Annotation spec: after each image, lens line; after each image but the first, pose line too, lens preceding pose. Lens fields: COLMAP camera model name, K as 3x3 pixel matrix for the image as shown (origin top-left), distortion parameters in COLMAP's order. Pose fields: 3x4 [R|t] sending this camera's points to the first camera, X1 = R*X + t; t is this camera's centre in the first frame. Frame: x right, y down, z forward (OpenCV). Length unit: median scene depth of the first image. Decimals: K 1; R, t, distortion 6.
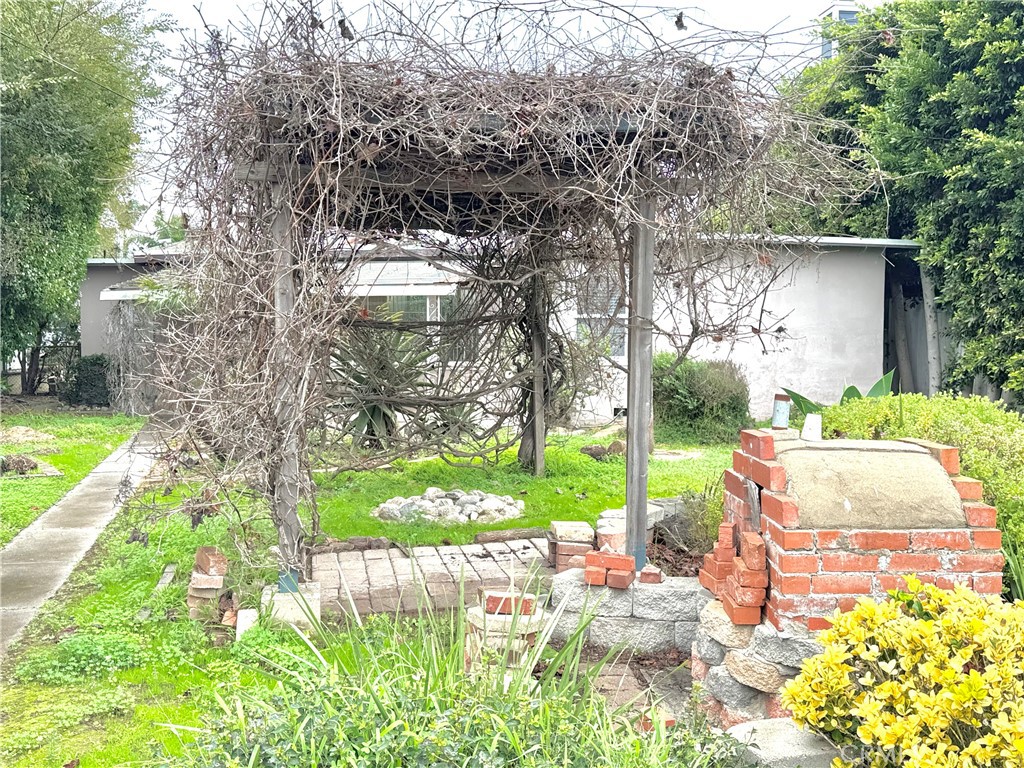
lens RADIAL K [[1003.2, 0, 512.3], [0, 1003.2, 384.4], [0, 0, 1]] dist [0.006148, 0.000000]
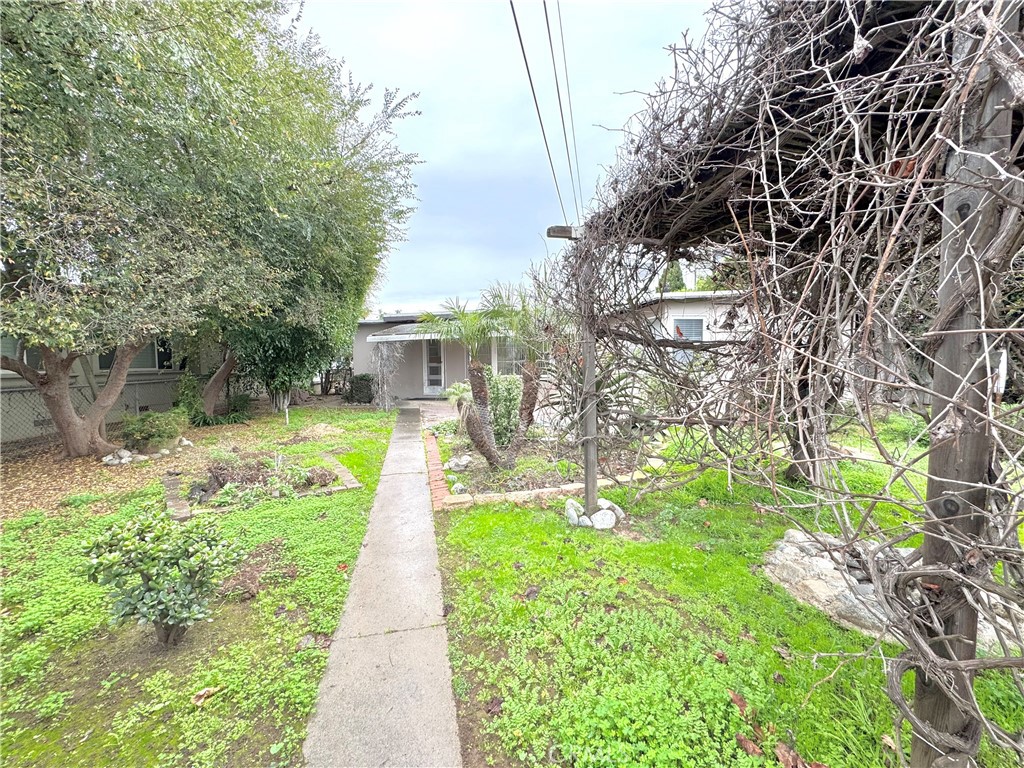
lens RADIAL K [[410.2, 0, 509.2], [0, 410.2, 379.7], [0, 0, 1]] dist [0.000932, -0.000058]
pose [[0.999570, -0.018311, -0.022906, -0.156247], [0.018249, 0.999829, -0.002901, -0.014387], [0.022955, 0.002482, 0.999733, 0.316451]]
